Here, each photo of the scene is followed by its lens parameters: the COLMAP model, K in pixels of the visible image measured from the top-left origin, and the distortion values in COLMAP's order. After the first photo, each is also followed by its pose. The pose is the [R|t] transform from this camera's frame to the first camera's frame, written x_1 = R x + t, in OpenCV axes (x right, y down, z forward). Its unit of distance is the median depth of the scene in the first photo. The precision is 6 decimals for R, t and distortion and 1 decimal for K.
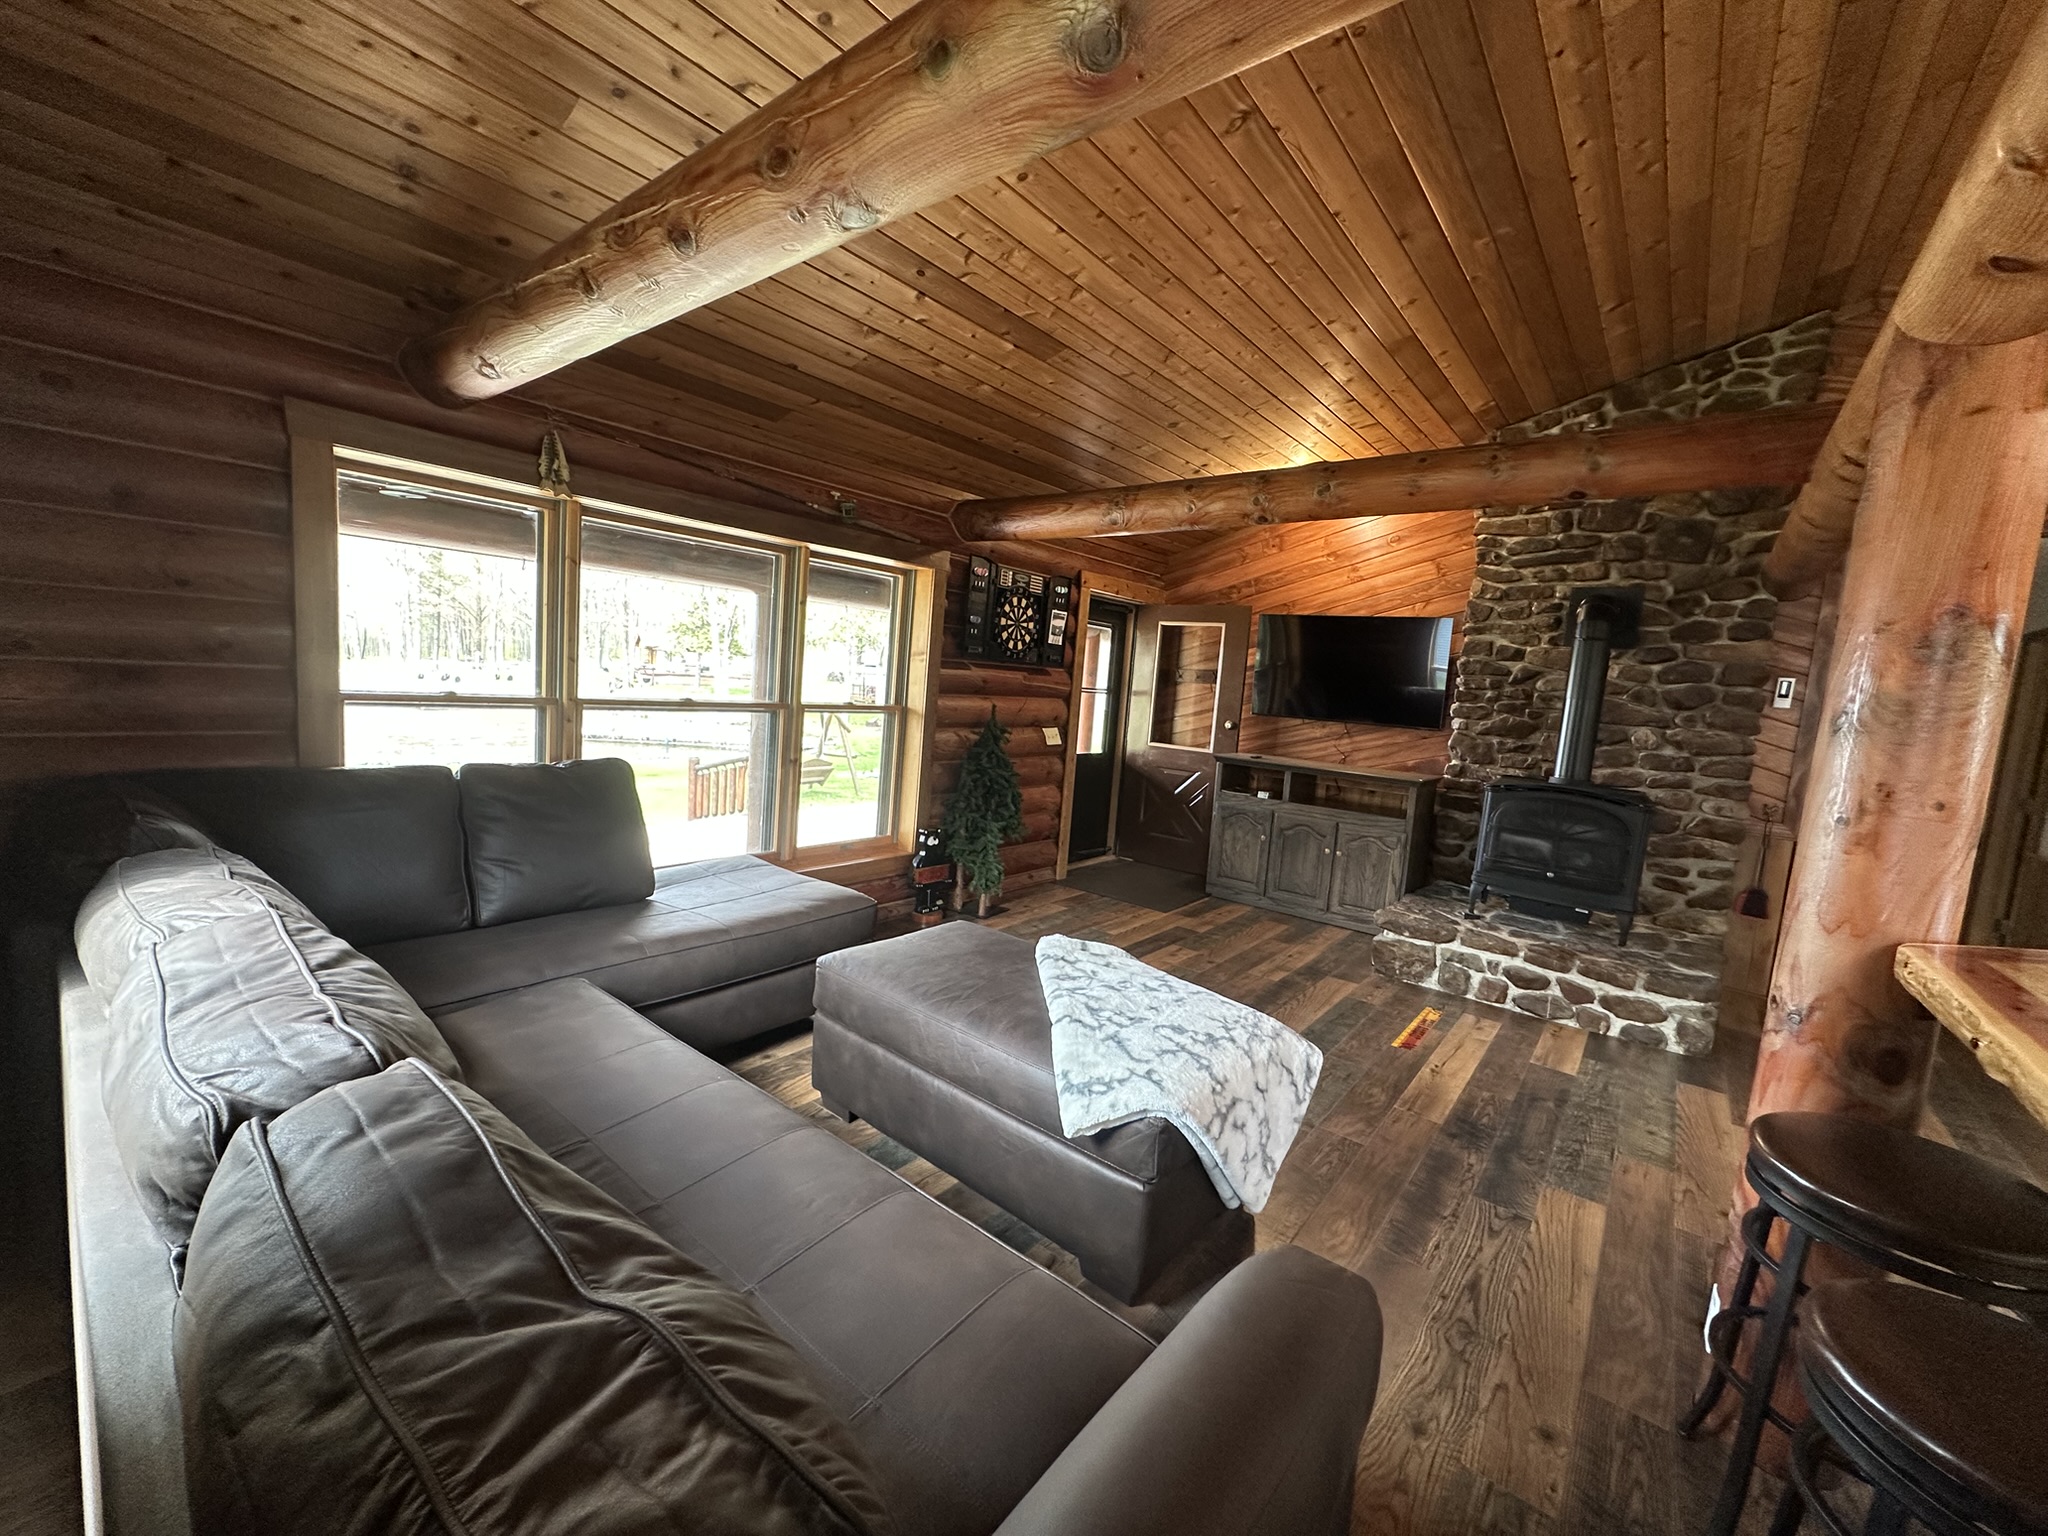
lens RADIAL K [[817.7, 0, 1024.0], [0, 817.7, 768.0], [0, 0, 1]] dist [-0.000371, -0.000248]
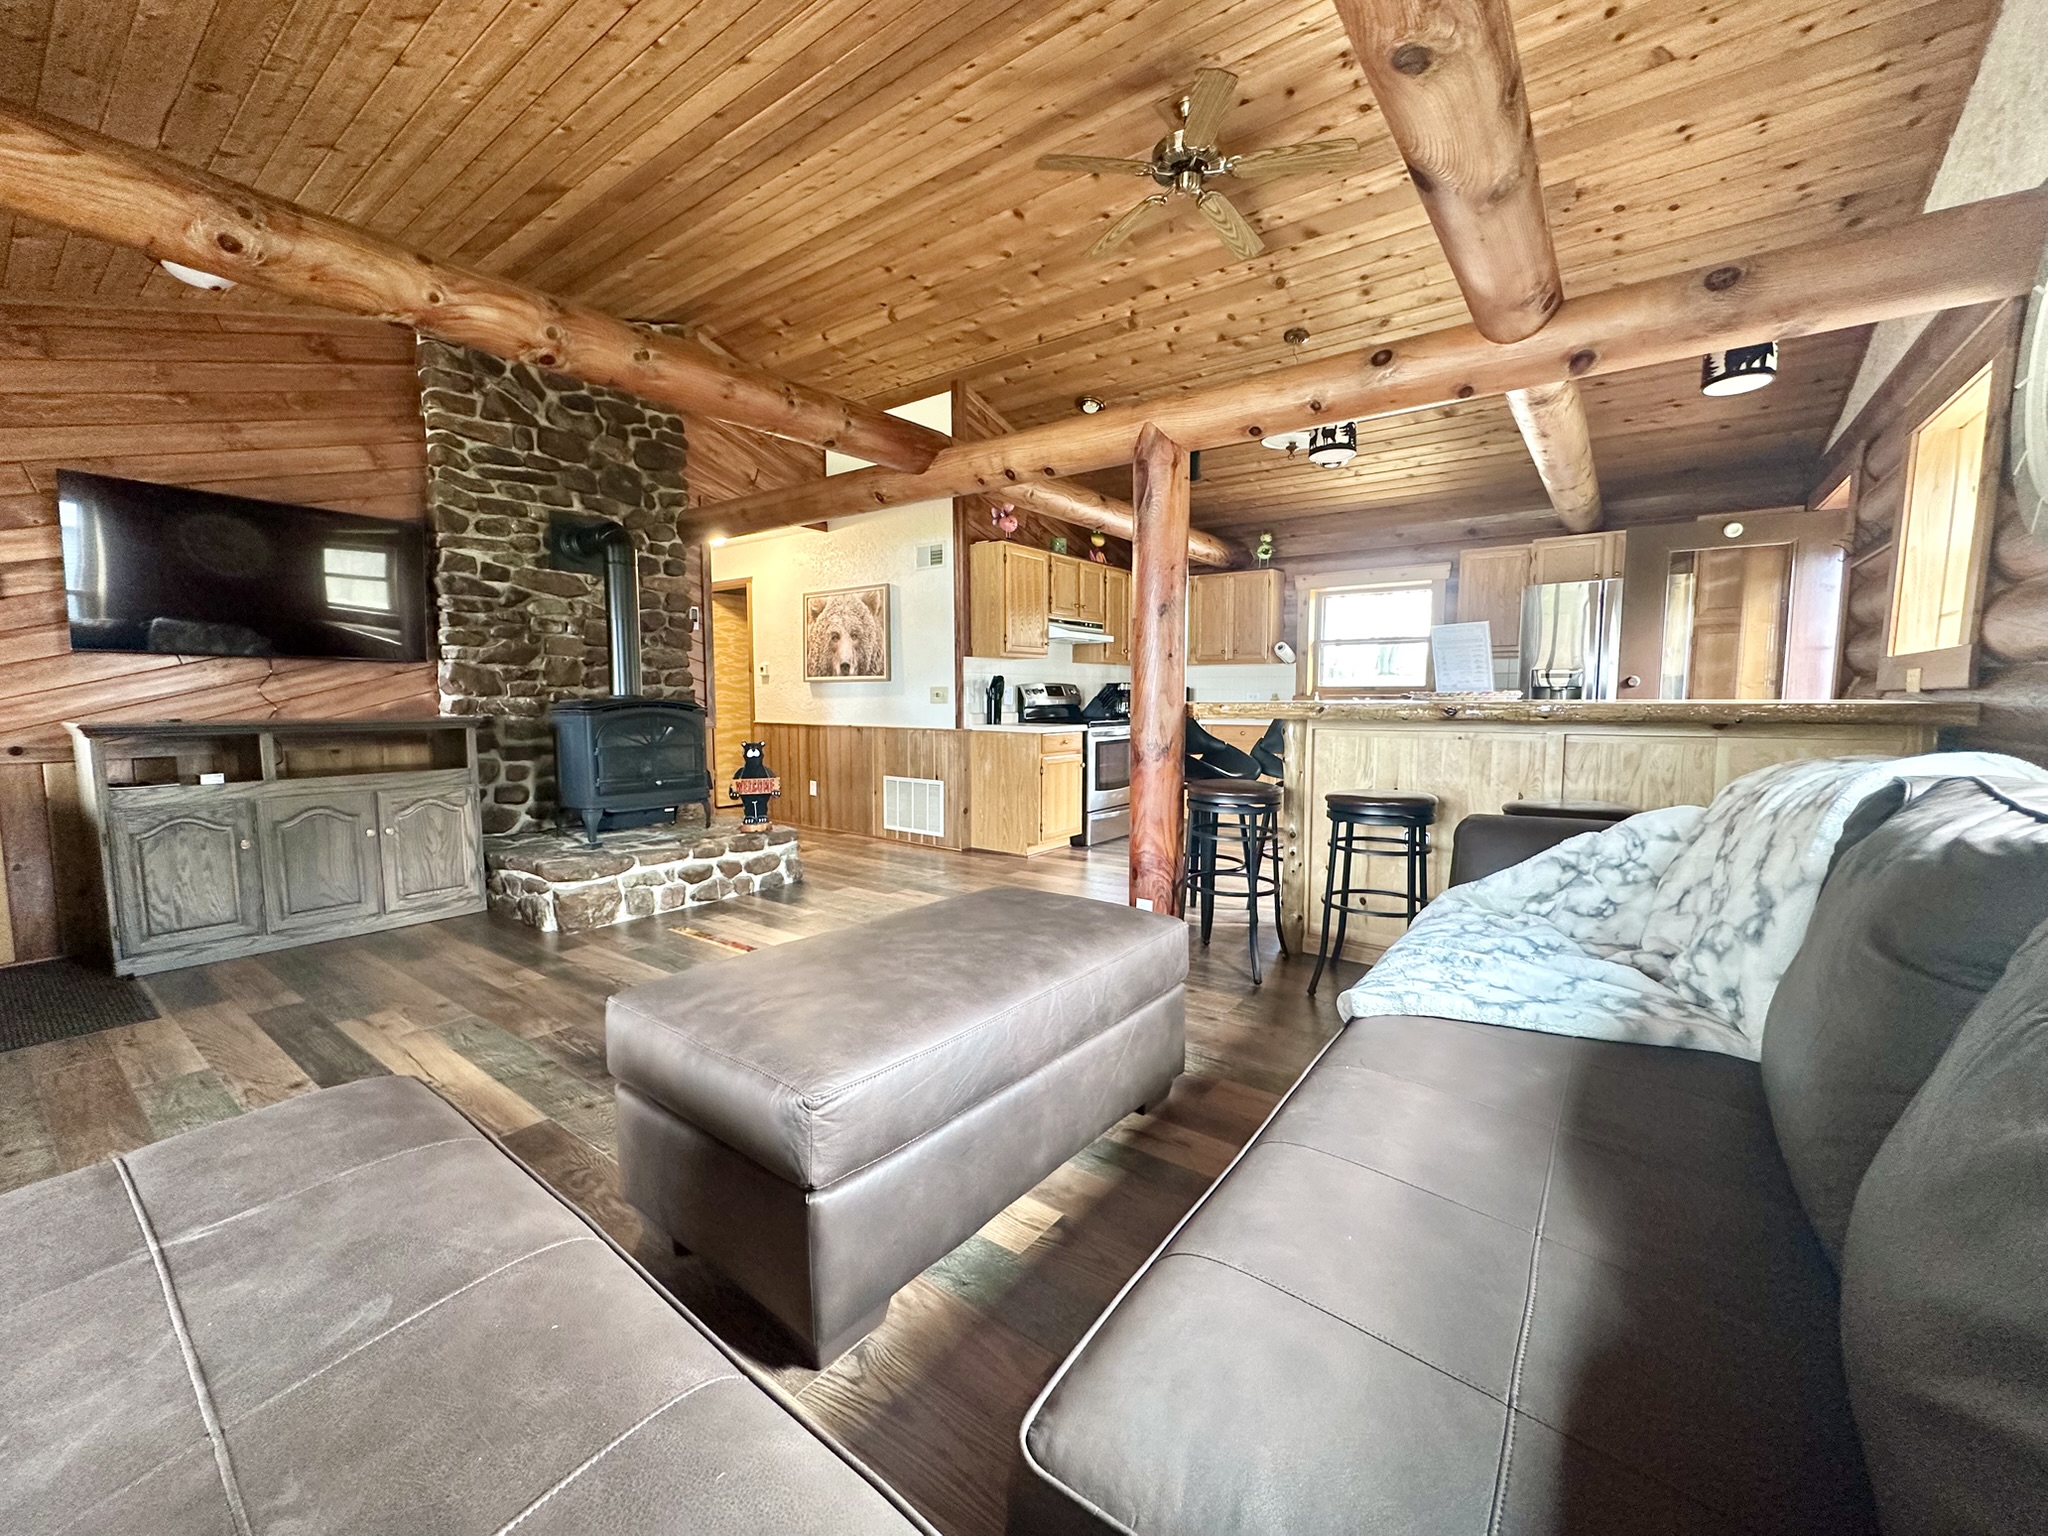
lens RADIAL K [[817.7, 0, 1024.0], [0, 817.7, 768.0], [0, 0, 1]] dist [-0.000371, -0.000248]
pose [[-0.039244, -0.160791, 0.986208, -0.415250], [0.104059, 0.980944, 0.164074, -0.014918], [-0.993797, 0.109063, -0.021764, 0.507794]]
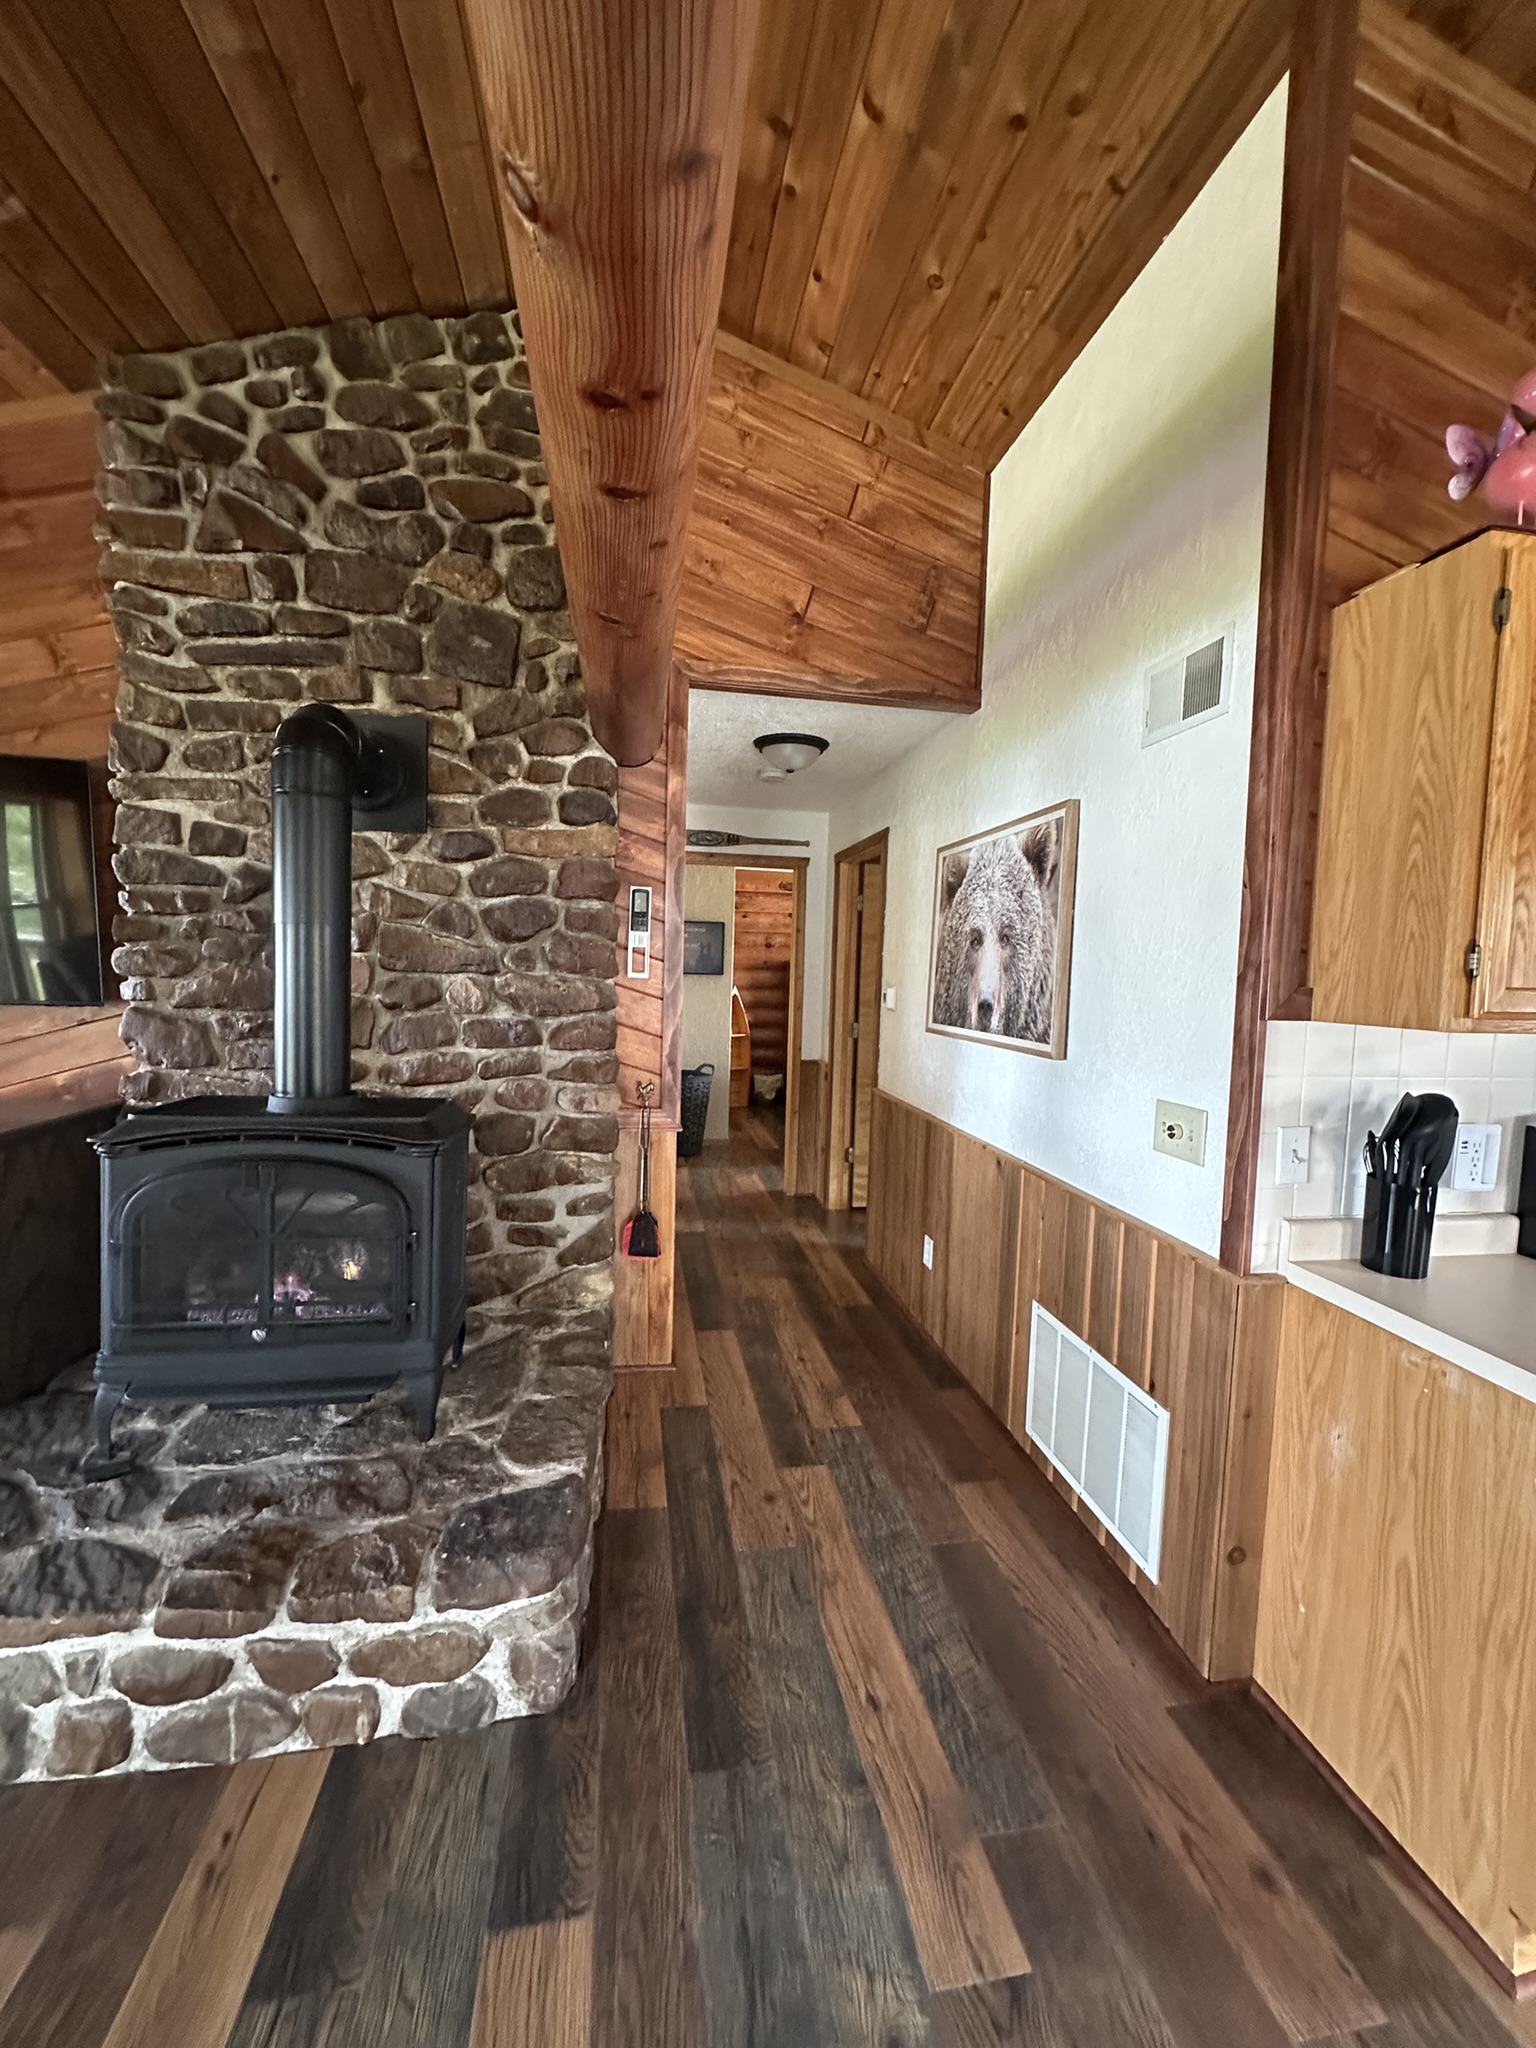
lens RADIAL K [[817.7, 0, 768.0], [0, 817.7, 1024.0], [0, 0, 1]] dist [-0.000371, -0.000248]
pose [[0.659365, -0.106093, 0.744300, 0.487724], [0.101104, 0.993513, 0.052050, -0.024400], [-0.744994, 0.040932, 0.665814, 0.480302]]
